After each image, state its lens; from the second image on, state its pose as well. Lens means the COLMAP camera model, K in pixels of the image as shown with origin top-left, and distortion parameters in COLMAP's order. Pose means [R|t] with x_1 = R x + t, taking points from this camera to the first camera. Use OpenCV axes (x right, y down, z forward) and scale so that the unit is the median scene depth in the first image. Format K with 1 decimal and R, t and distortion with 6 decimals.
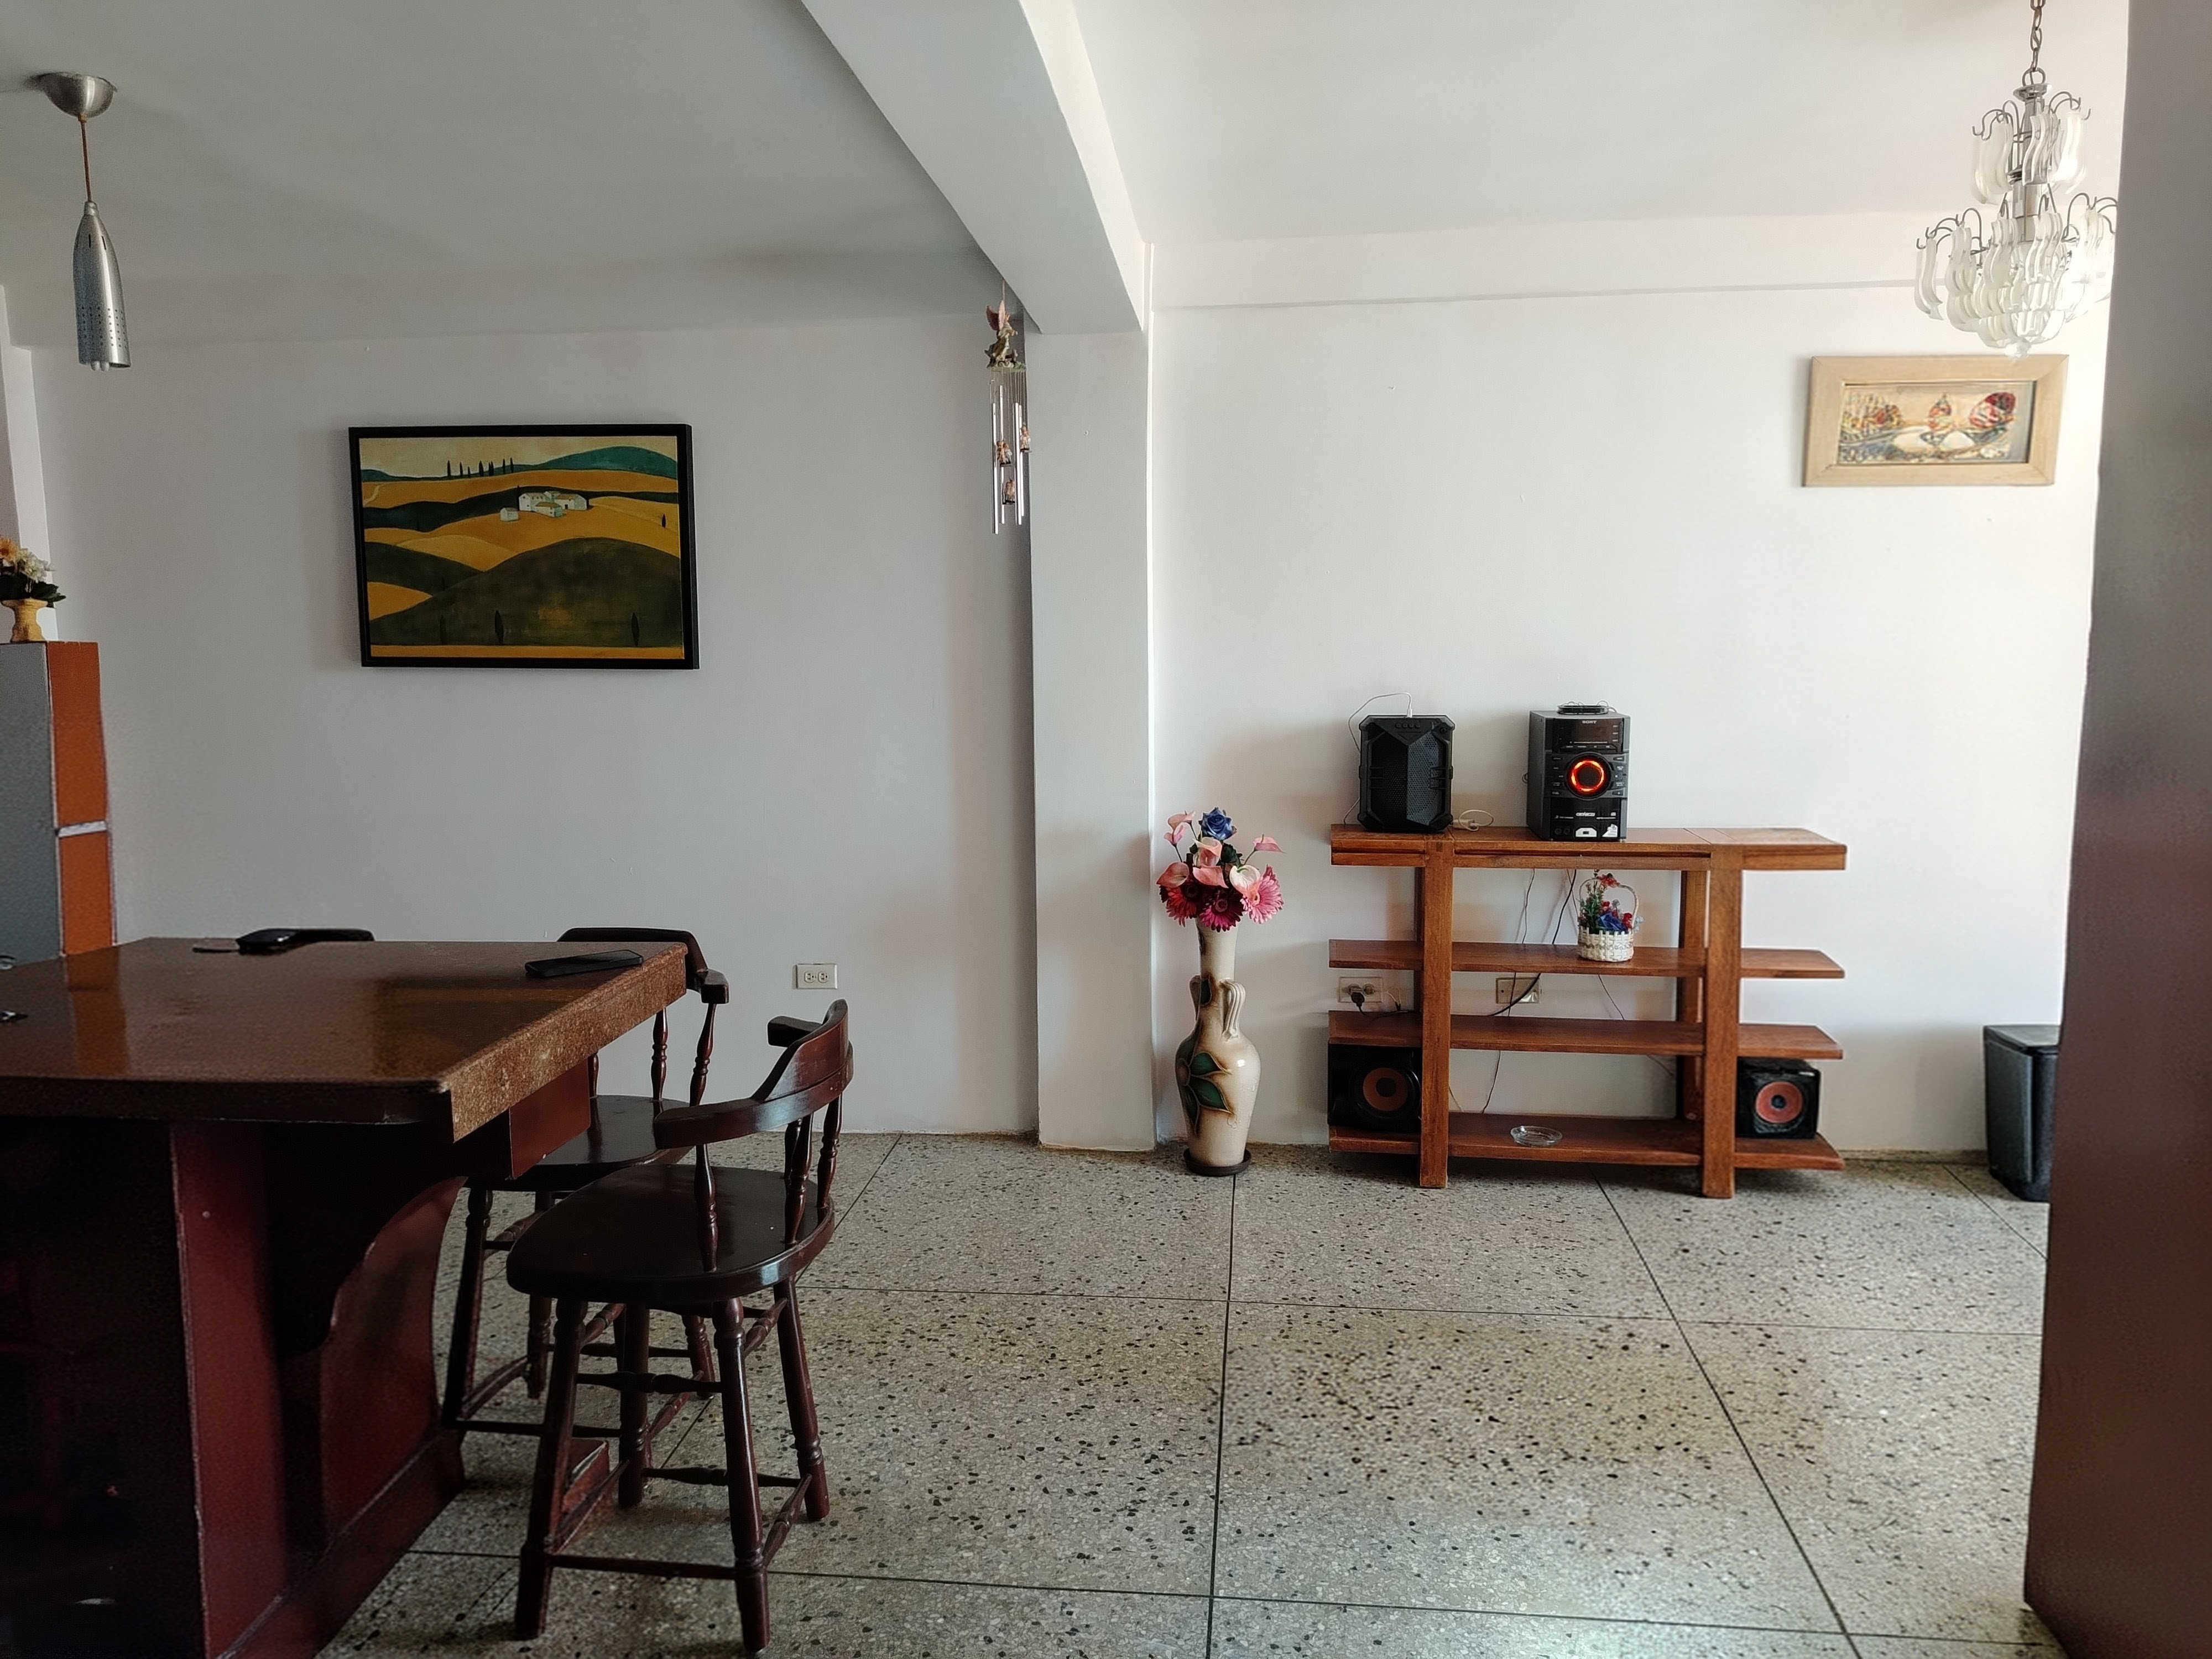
lens RADIAL K [[1527.3, 0, 1094.2], [0, 1527.3, 823.7], [0, 0, 1]] dist [0.034454, -0.031992]
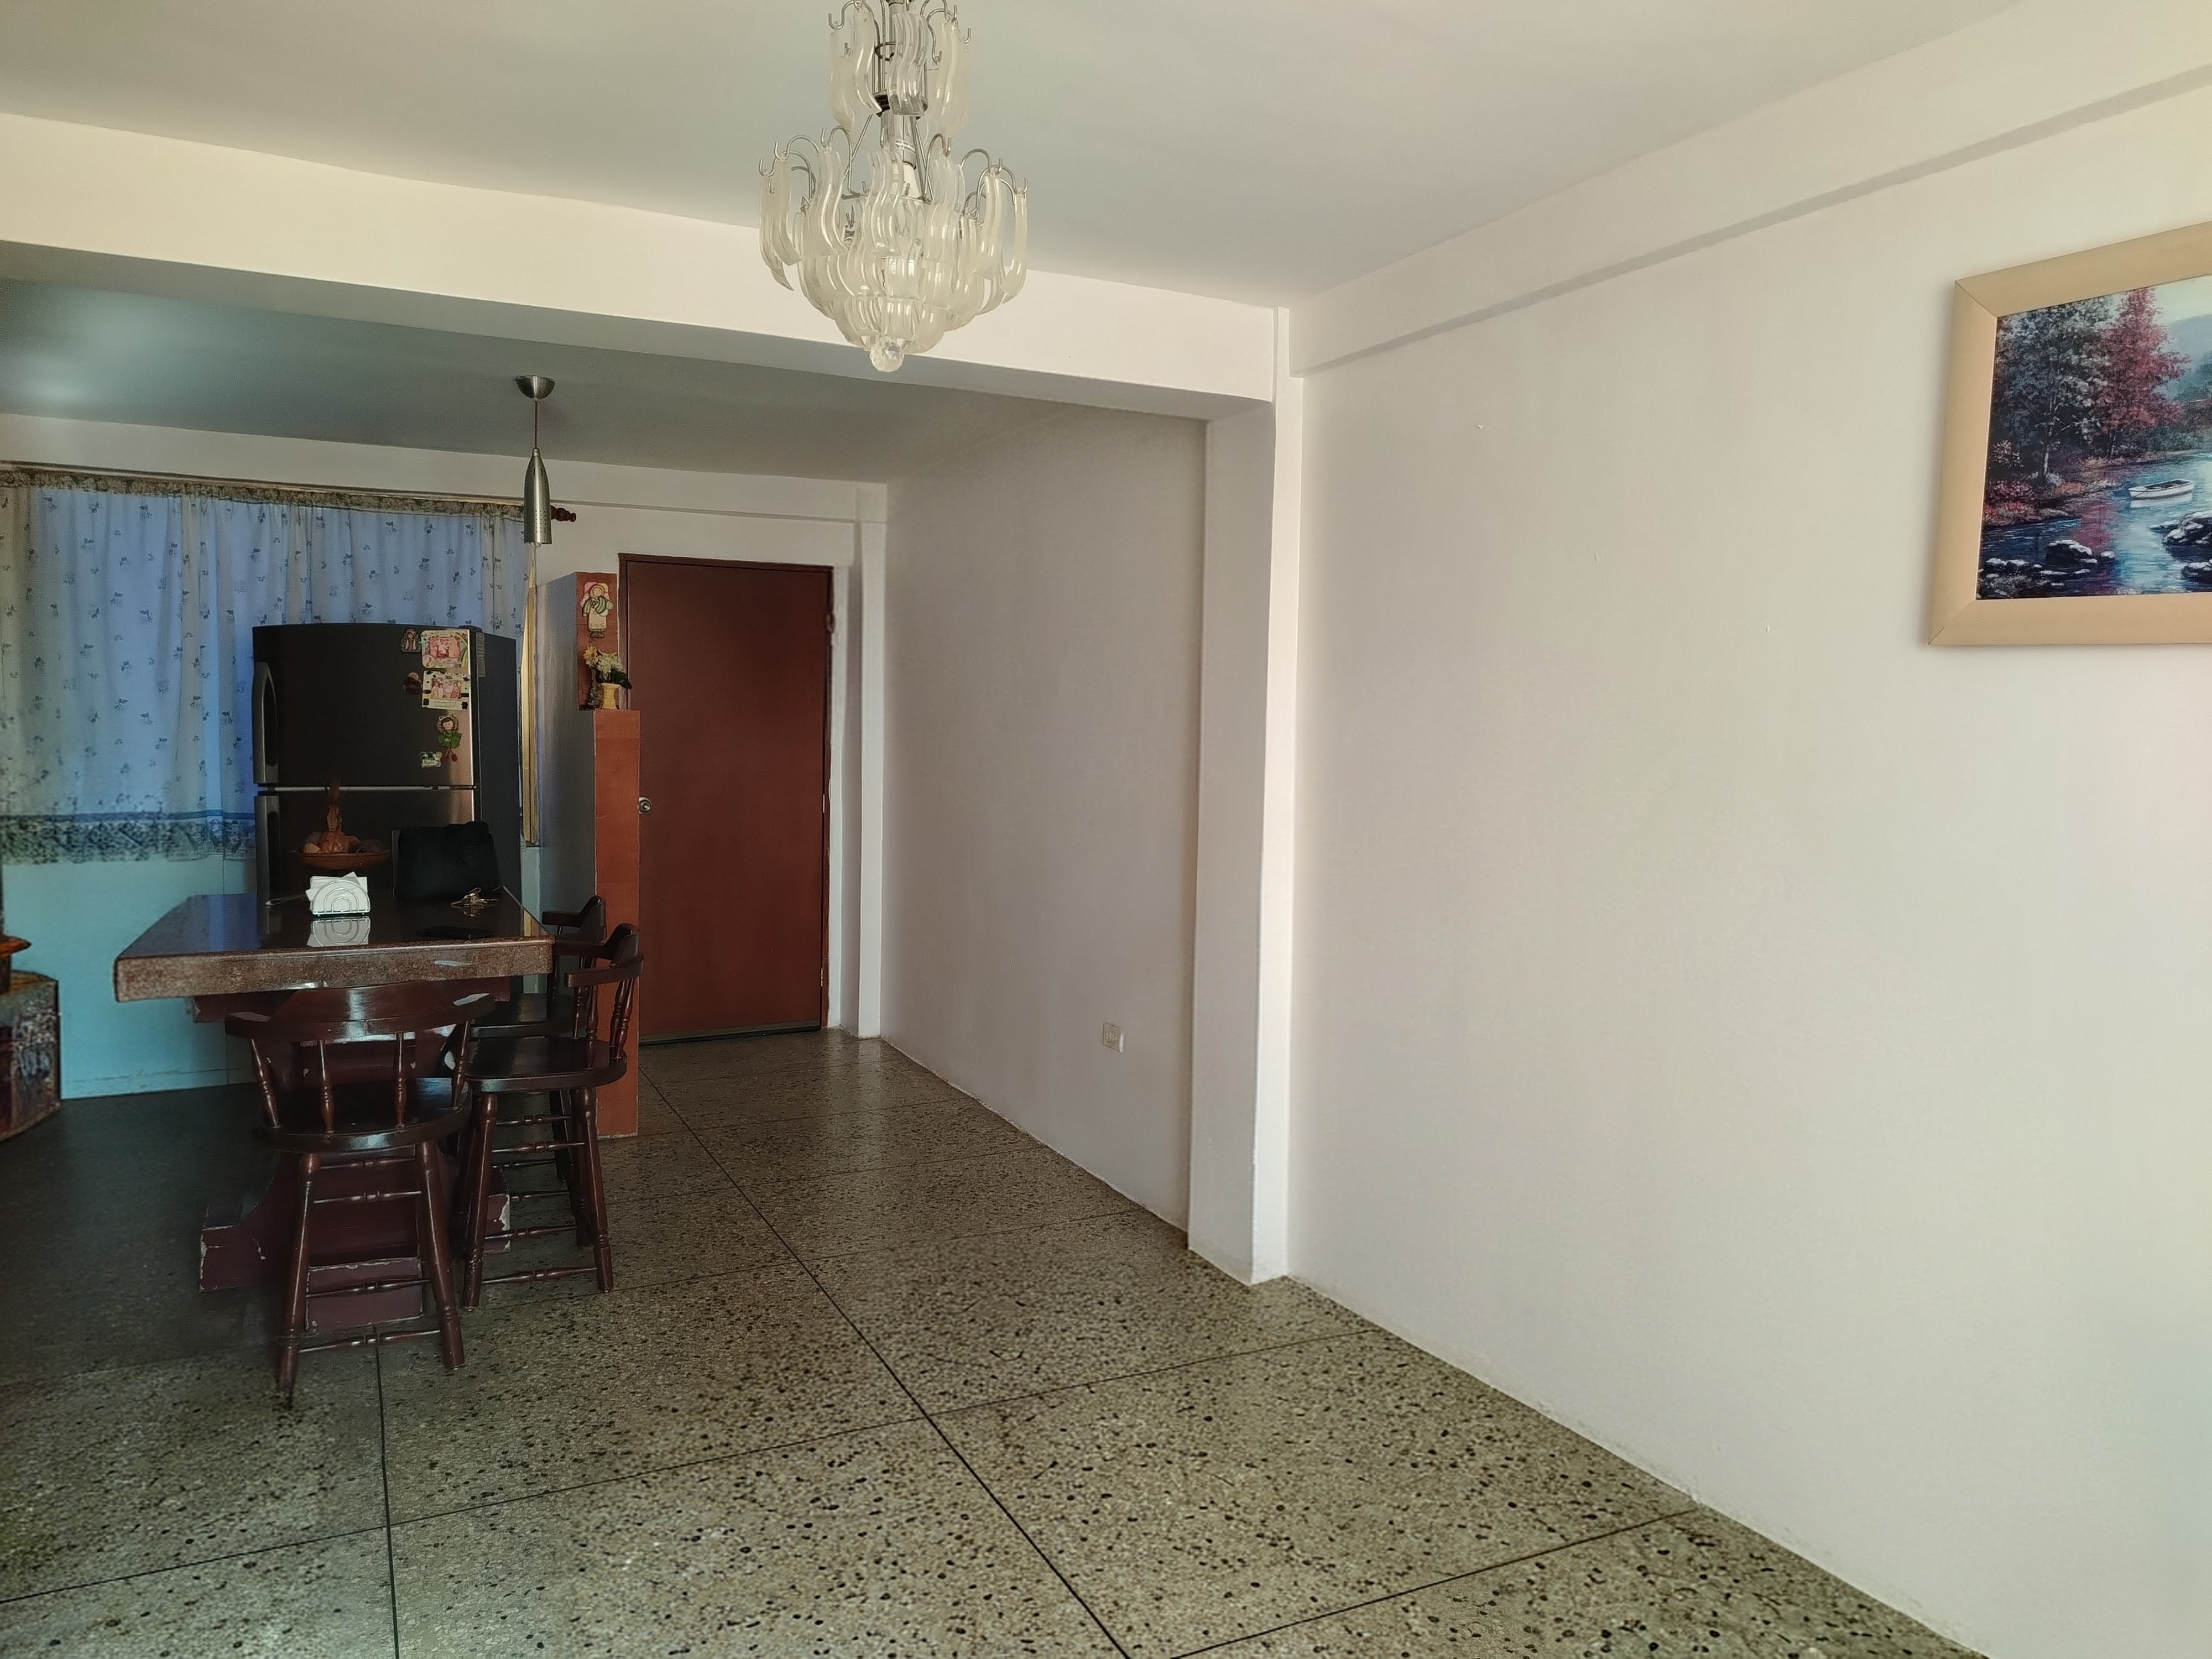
lens RADIAL K [[1527.3, 0, 1098.0], [0, 1527.3, 832.5], [0, 0, 1]] dist [0.034454, -0.031992]
pose [[0.540791, 0.090381, -0.836287, 0.972581], [-0.129951, 0.991251, 0.023095, -0.093995], [0.831058, 0.096187, 0.547805, 0.553187]]
